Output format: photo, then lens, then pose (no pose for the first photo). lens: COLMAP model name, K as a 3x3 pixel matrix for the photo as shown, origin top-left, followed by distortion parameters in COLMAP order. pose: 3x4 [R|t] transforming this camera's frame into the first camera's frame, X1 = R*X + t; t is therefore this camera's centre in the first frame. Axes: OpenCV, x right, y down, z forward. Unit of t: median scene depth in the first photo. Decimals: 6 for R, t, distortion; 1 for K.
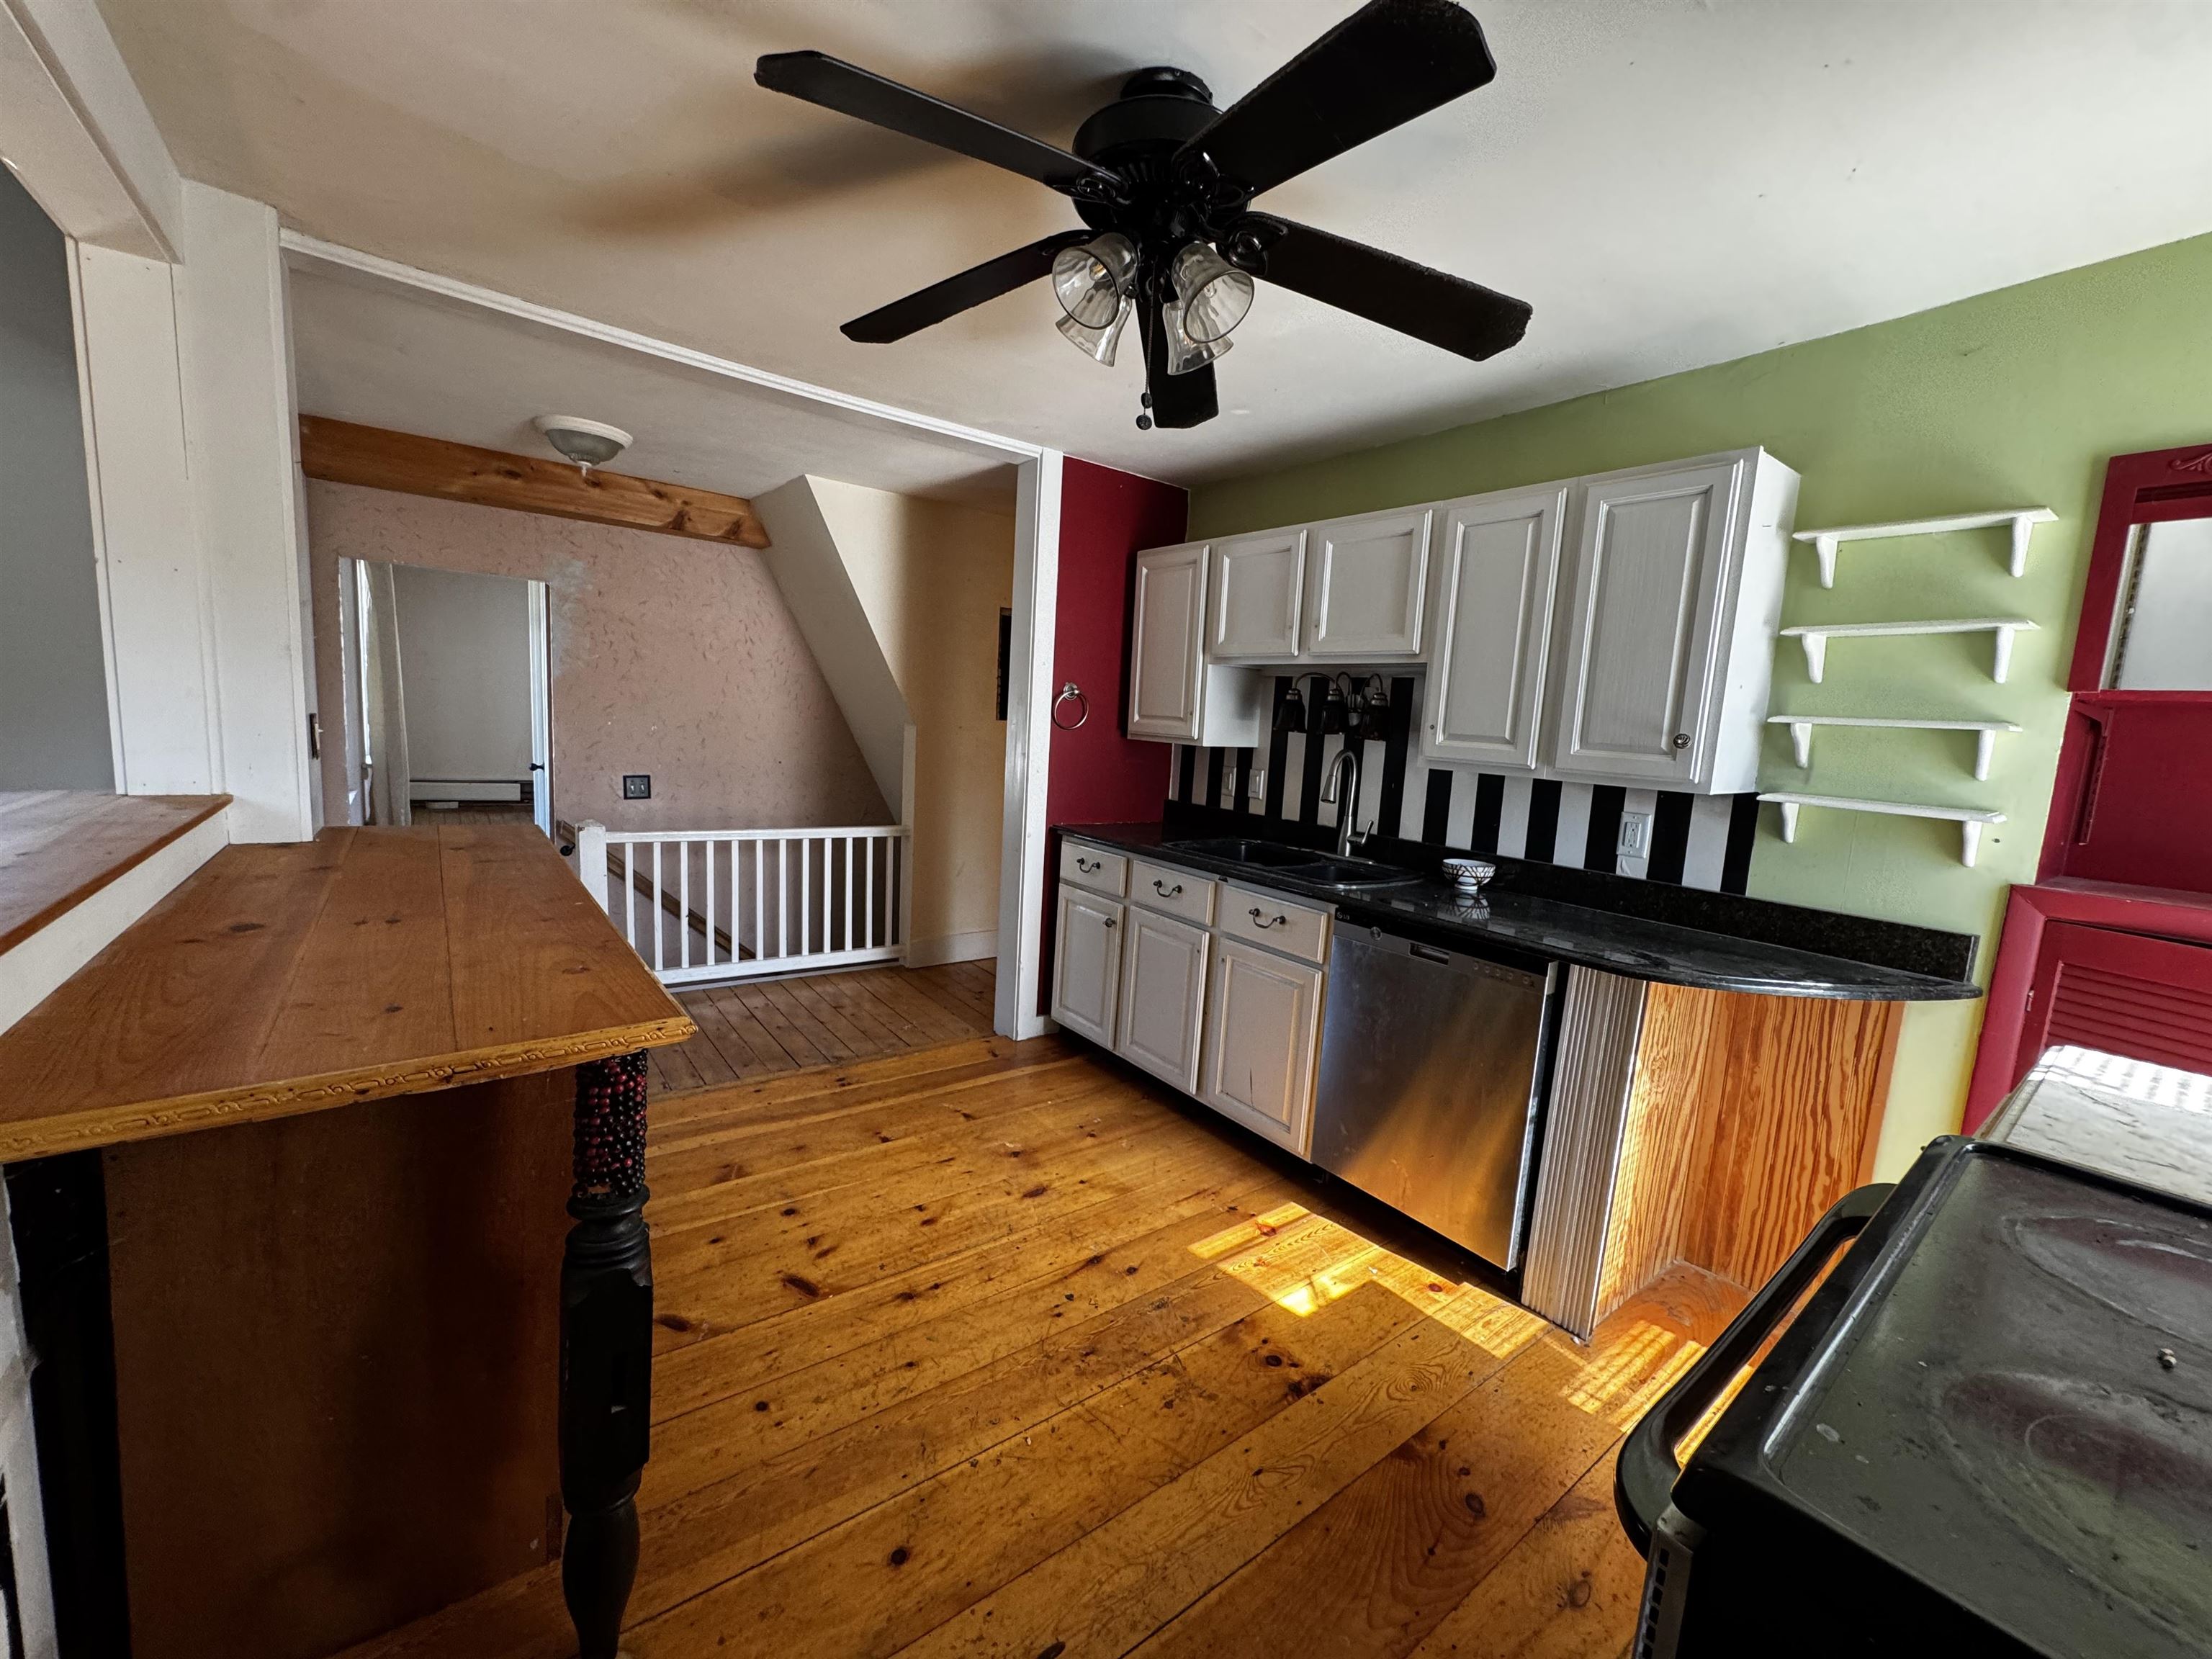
lens RADIAL K [[882.8, 0, 1103.5], [0, 882.8, 827.1], [0, 0, 1]] dist [-0.002836, 0.000140]
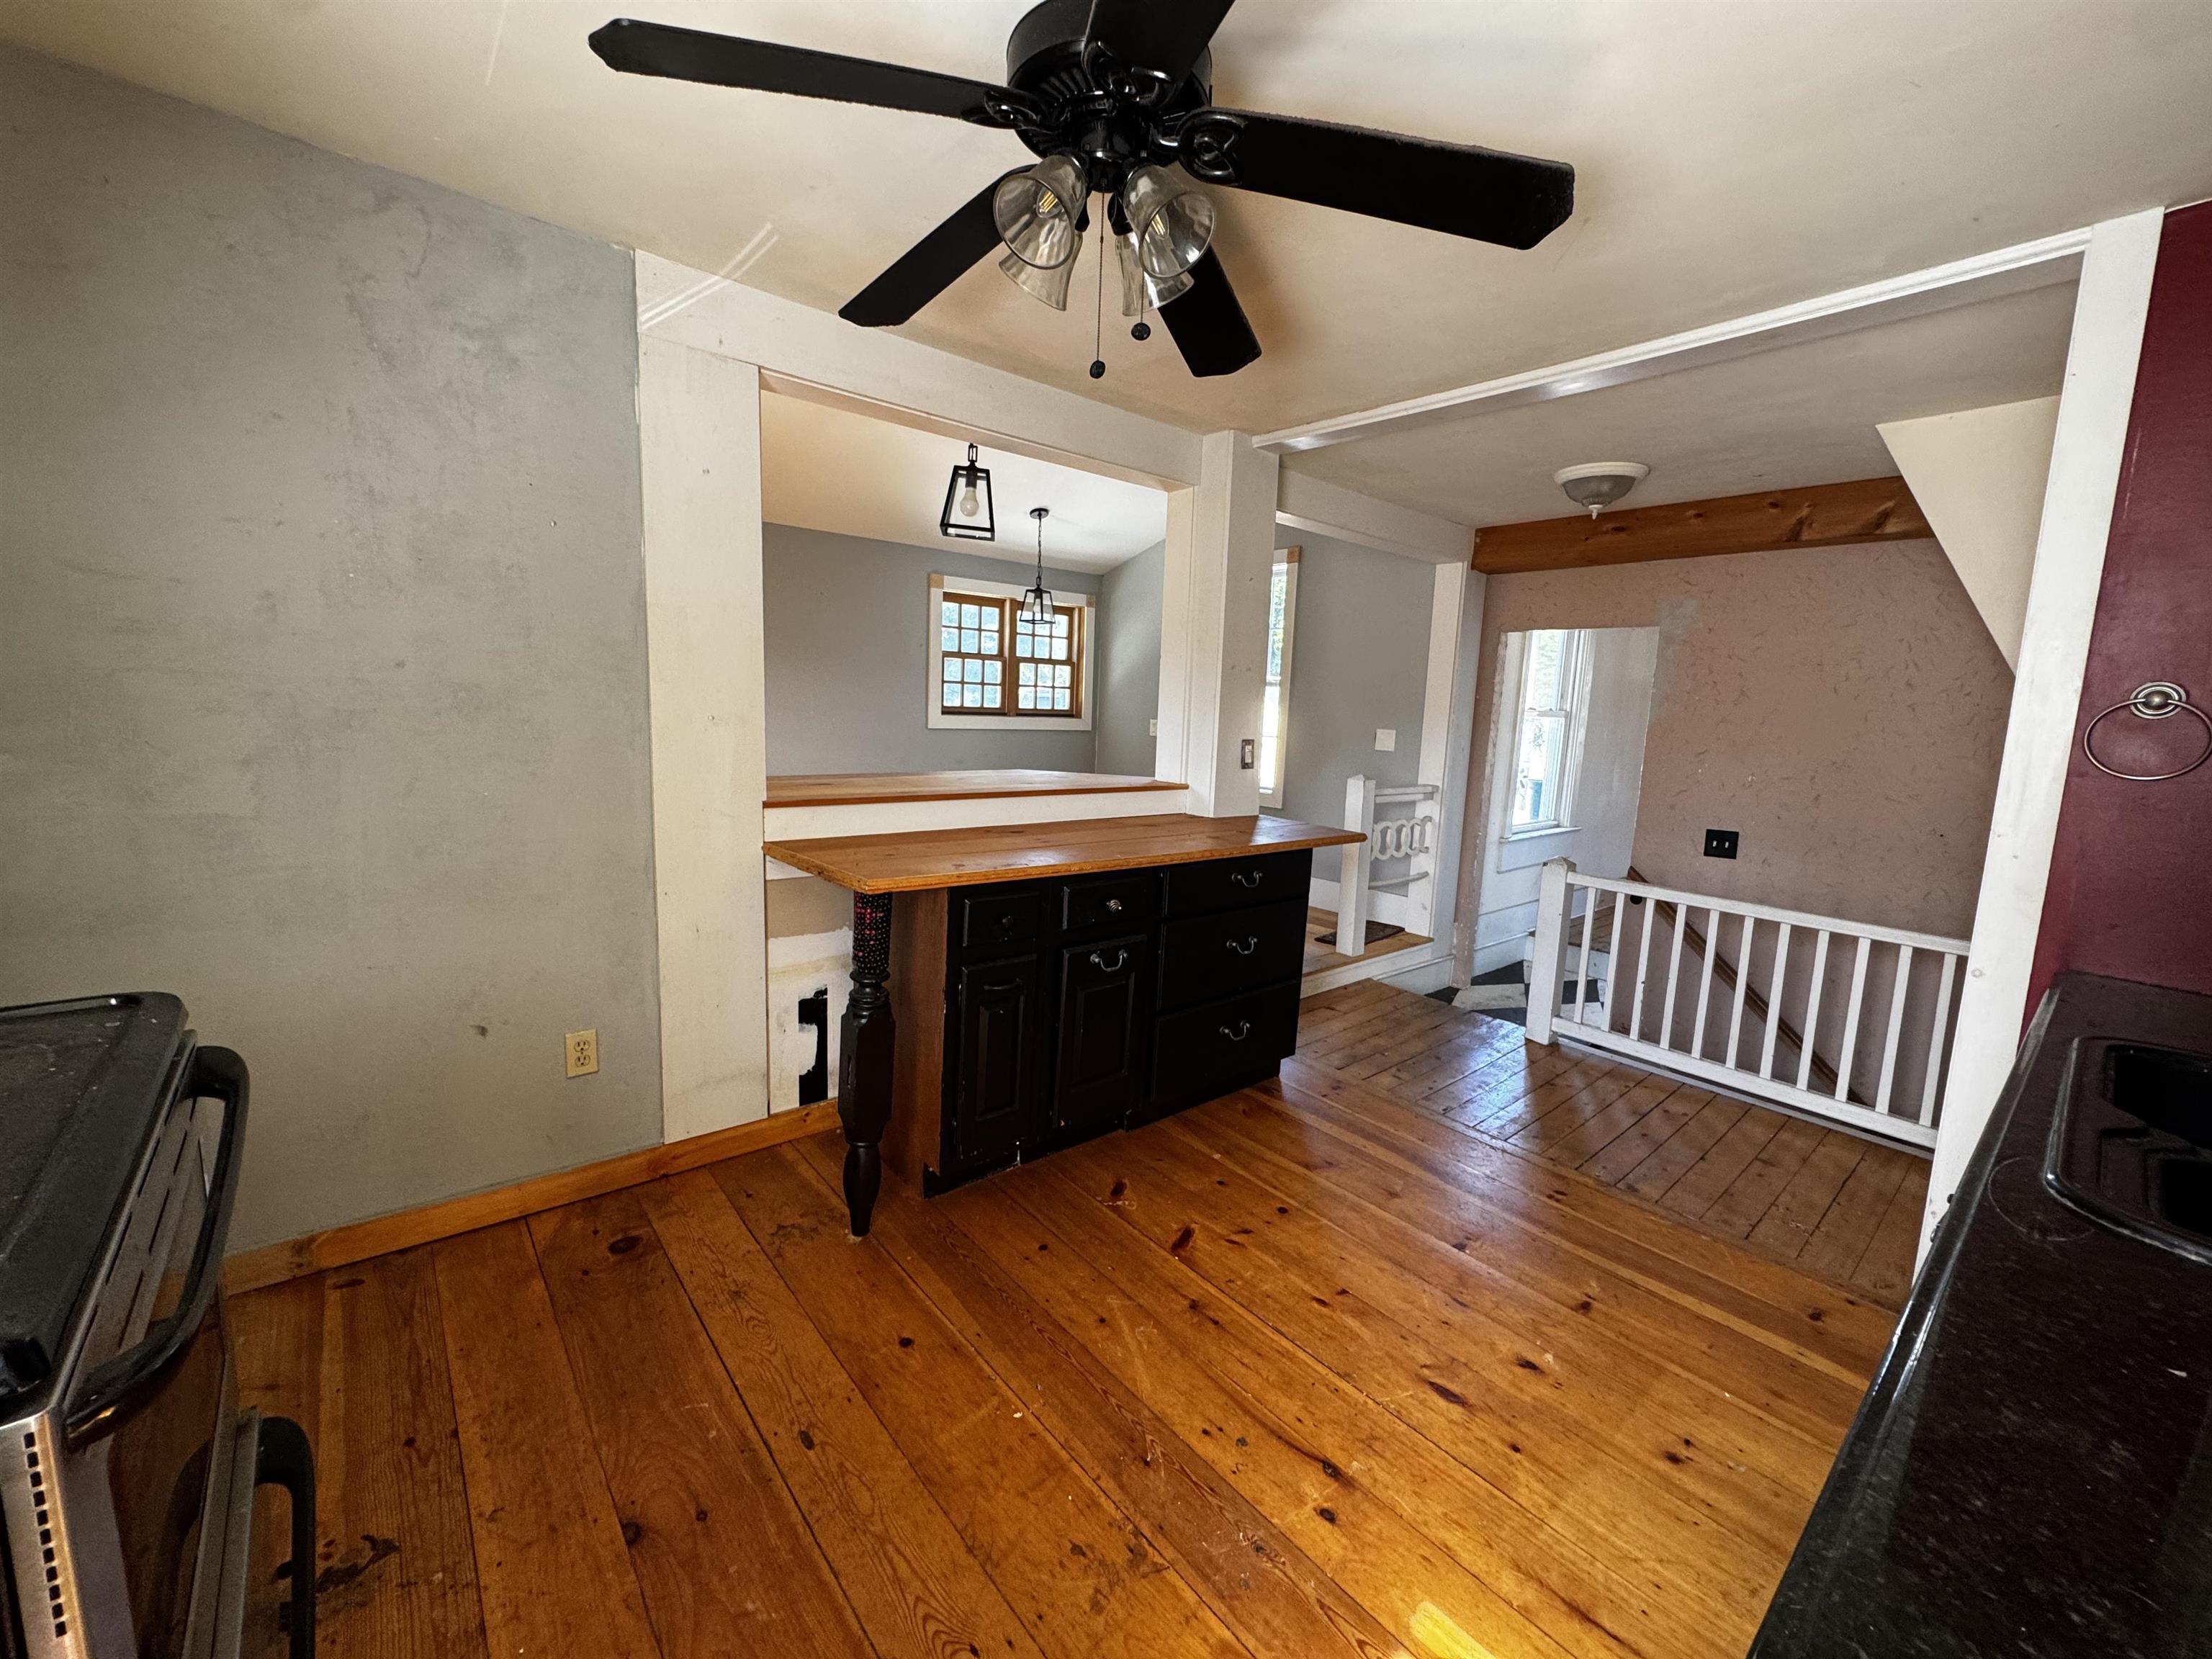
lens RADIAL K [[882.8, 0, 1103.5], [0, 882.8, 827.1], [0, 0, 1]] dist [-0.002836, 0.000140]
pose [[0.050150, 0.079340, -0.995585, 0.462715], [-0.165973, 0.983641, 0.070028, -0.030923], [0.984854, 0.161728, 0.062498, 0.486016]]
